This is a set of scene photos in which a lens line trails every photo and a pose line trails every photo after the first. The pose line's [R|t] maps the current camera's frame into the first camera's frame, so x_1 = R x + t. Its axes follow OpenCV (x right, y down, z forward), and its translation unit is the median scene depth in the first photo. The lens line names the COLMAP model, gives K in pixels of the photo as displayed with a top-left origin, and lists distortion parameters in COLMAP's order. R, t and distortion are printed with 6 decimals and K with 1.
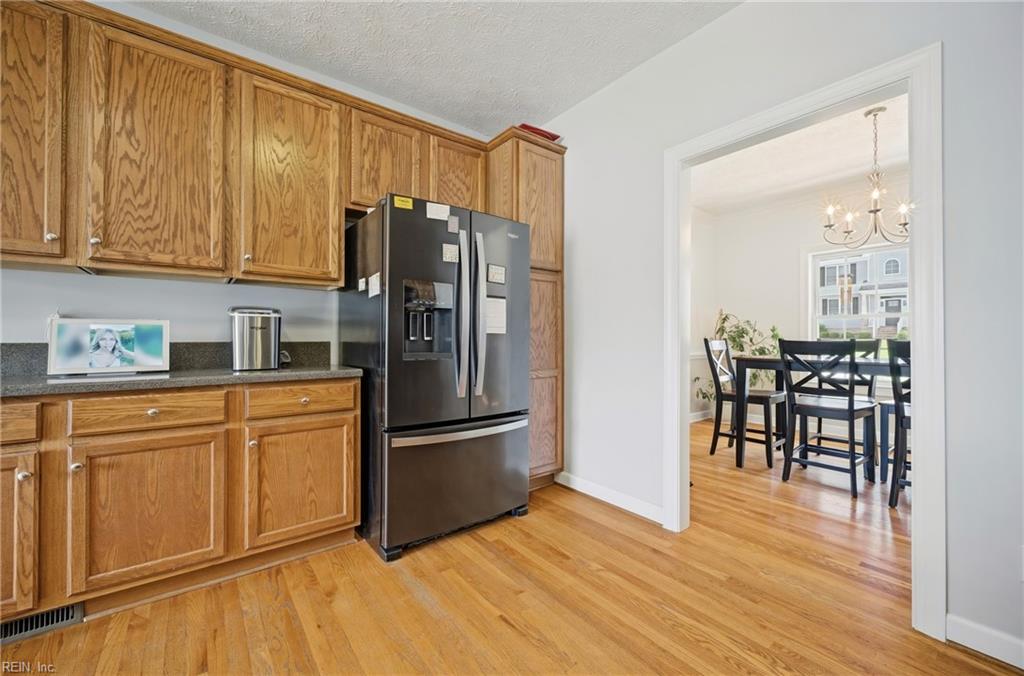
lens RADIAL K [[408.2, 0, 509.9], [0, 408.2, 335.8], [0, 0, 1]] dist [-0.003769, 0.000300]
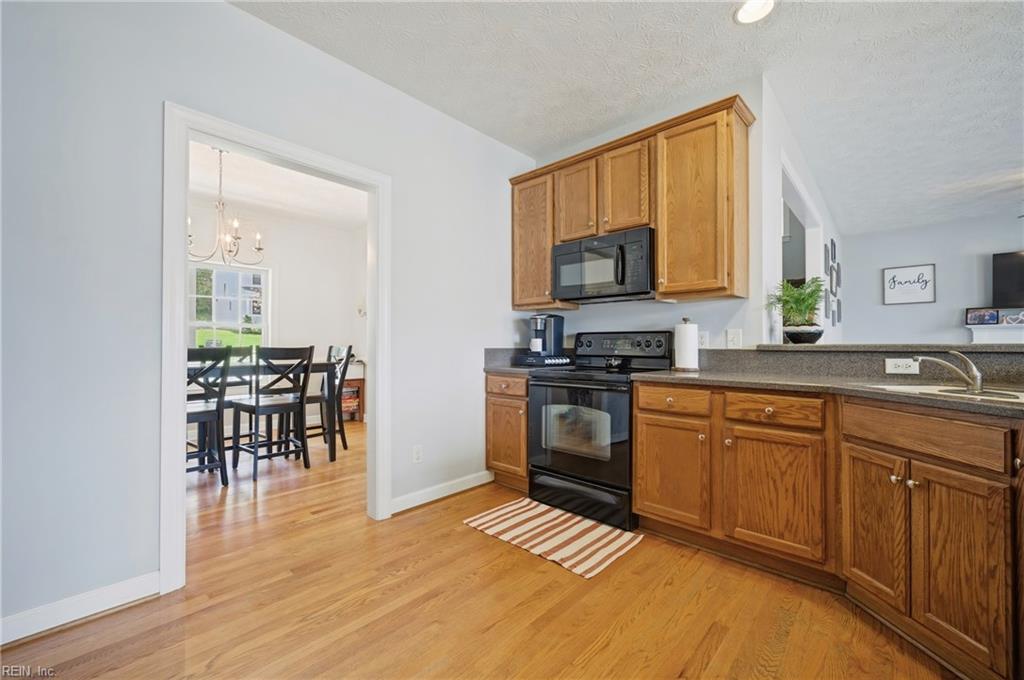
lens RADIAL K [[408.2, 0, 510.4], [0, 408.2, 343.6], [0, 0, 1]] dist [-0.003769, 0.000300]
pose [[-0.159419, 0.002295, 0.987208, -0.551821], [-0.004224, 0.999987, -0.003007, 0.002348], [-0.987202, -0.004649, -0.159407, 0.557158]]
